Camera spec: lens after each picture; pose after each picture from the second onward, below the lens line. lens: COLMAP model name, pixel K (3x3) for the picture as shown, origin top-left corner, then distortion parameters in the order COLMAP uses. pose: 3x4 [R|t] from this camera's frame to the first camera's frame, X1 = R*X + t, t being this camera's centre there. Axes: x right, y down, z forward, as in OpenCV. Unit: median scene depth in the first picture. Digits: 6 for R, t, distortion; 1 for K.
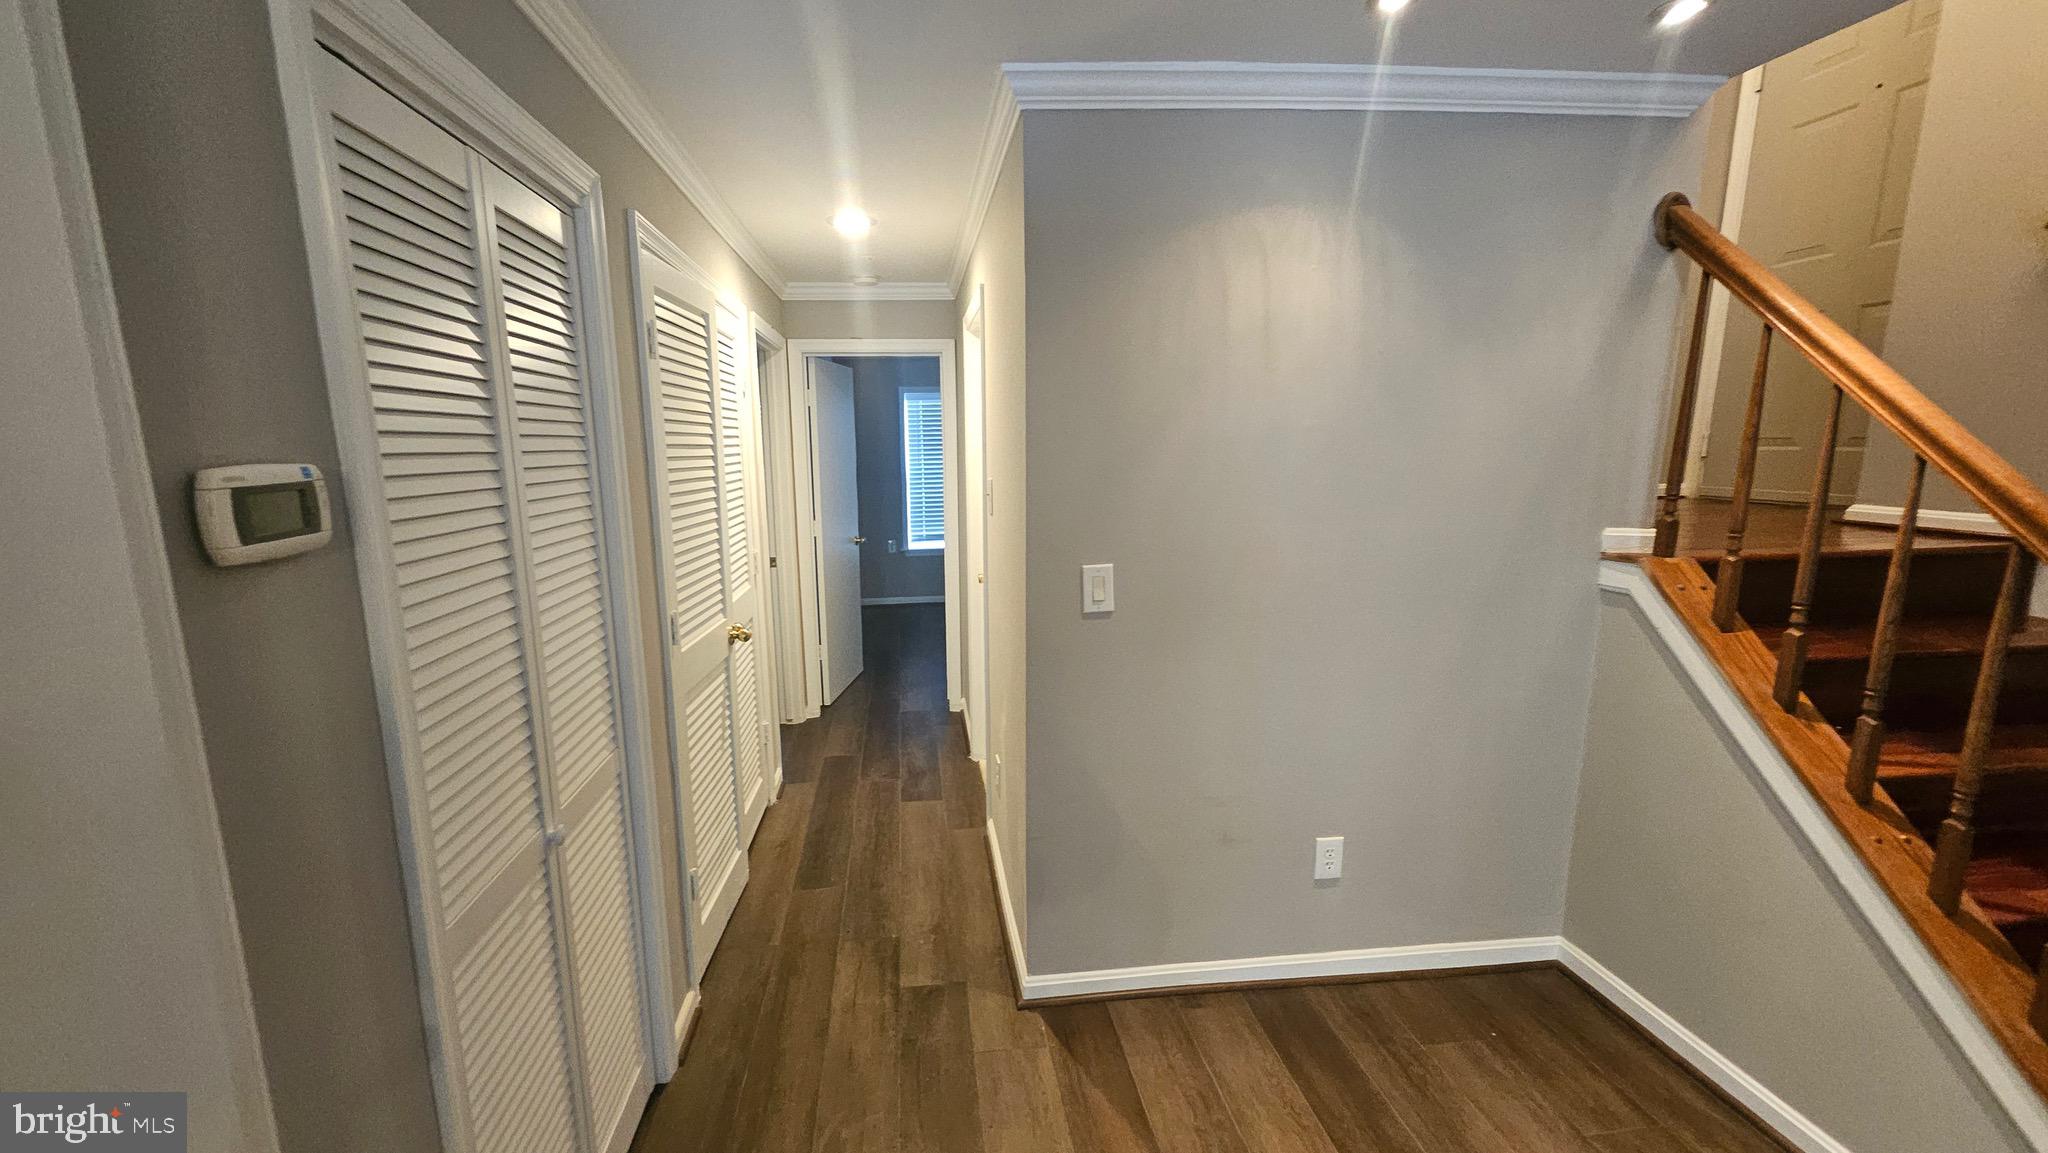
lens RADIAL K [[809.9, 0, 1017.9], [0, 809.9, 580.2], [0, 0, 1]] dist [0.008479, -0.001950]
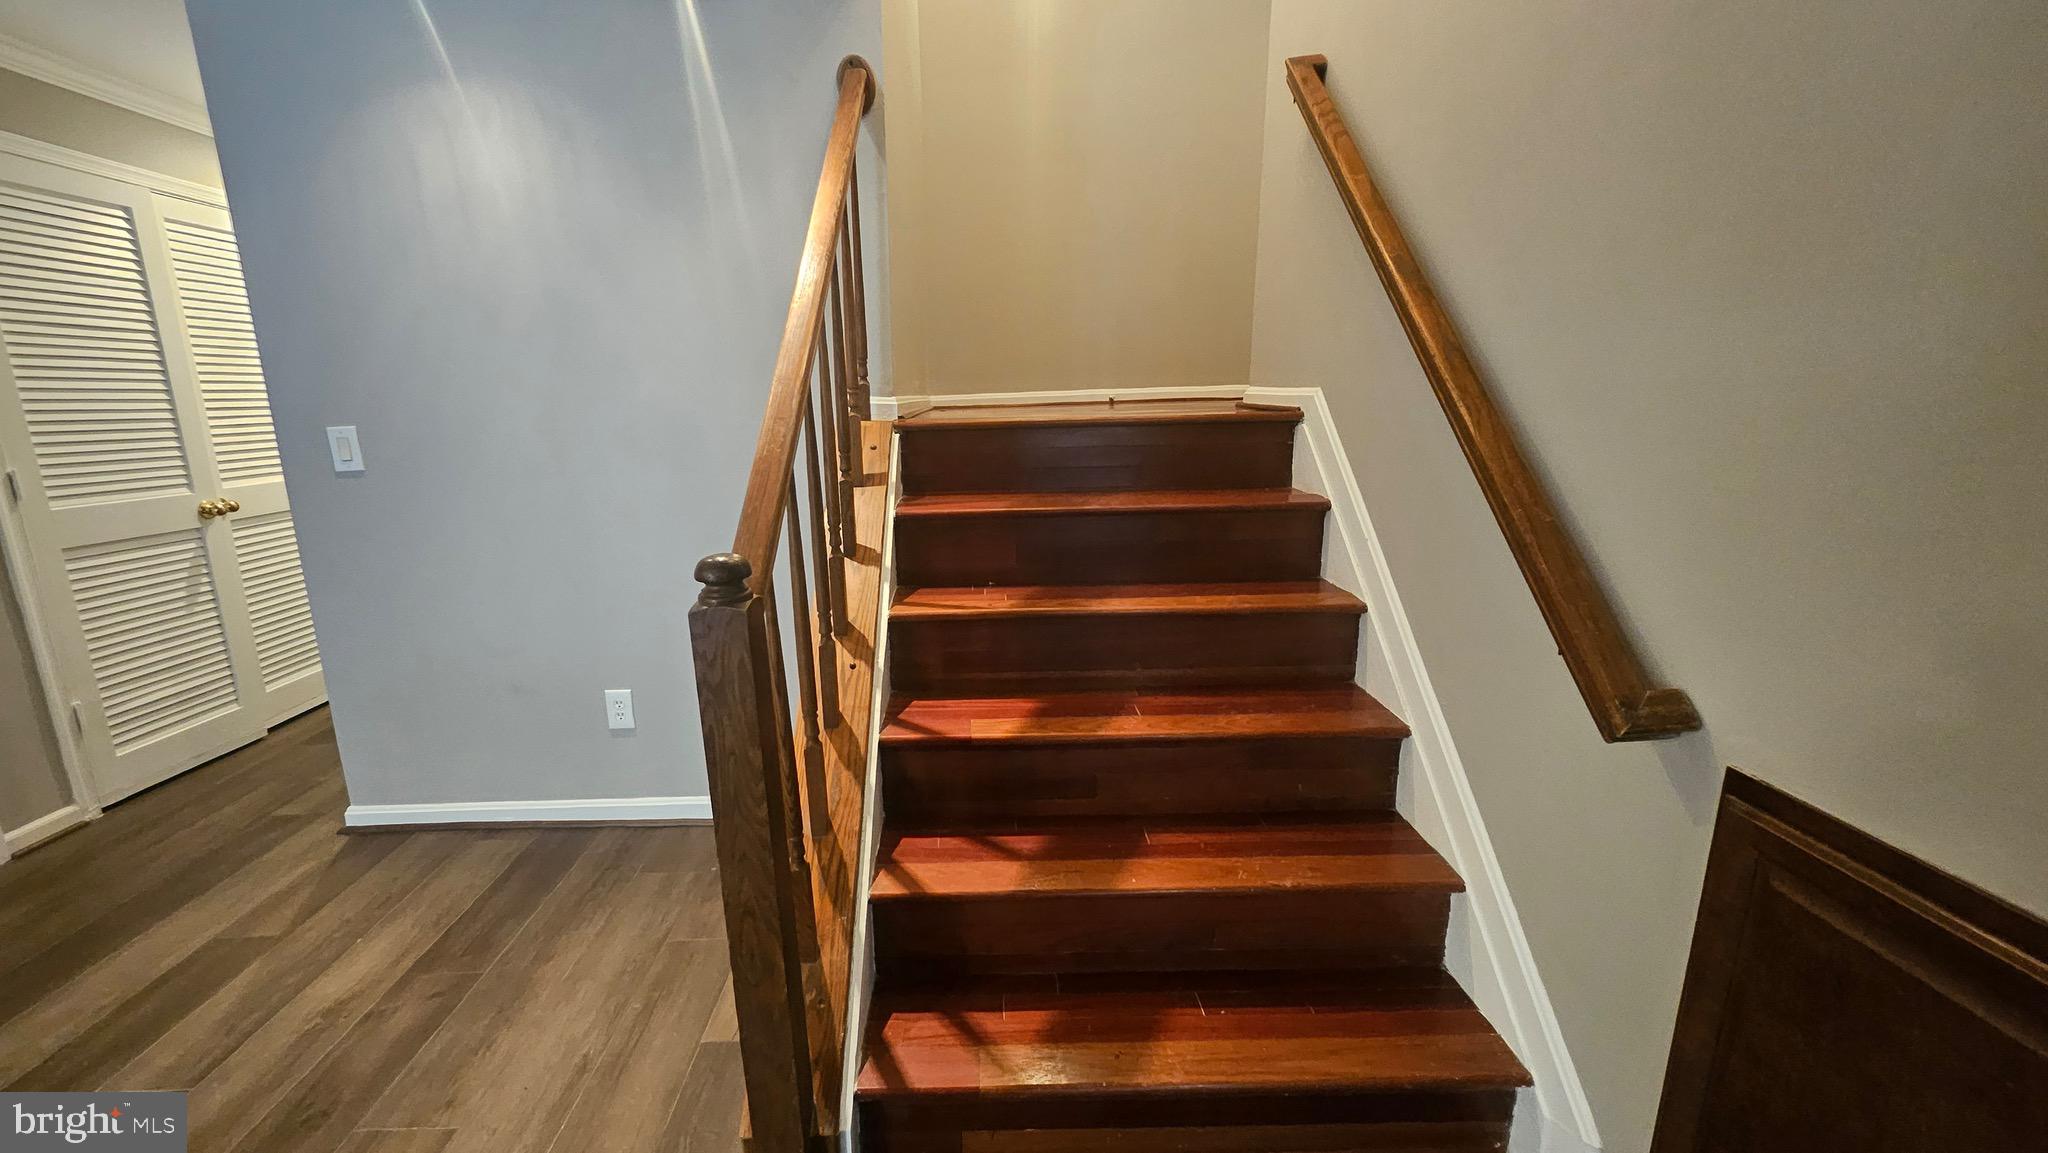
lens RADIAL K [[809.9, 0, 1025.4], [0, 809.9, 580.4], [0, 0, 1]] dist [0.008479, -0.001950]
pose [[0.995989, 0.014571, -0.088278, 1.103209], [-0.009696, 0.998417, 0.055407, 0.116291], [0.088945, -0.054329, 0.994554, -0.013003]]
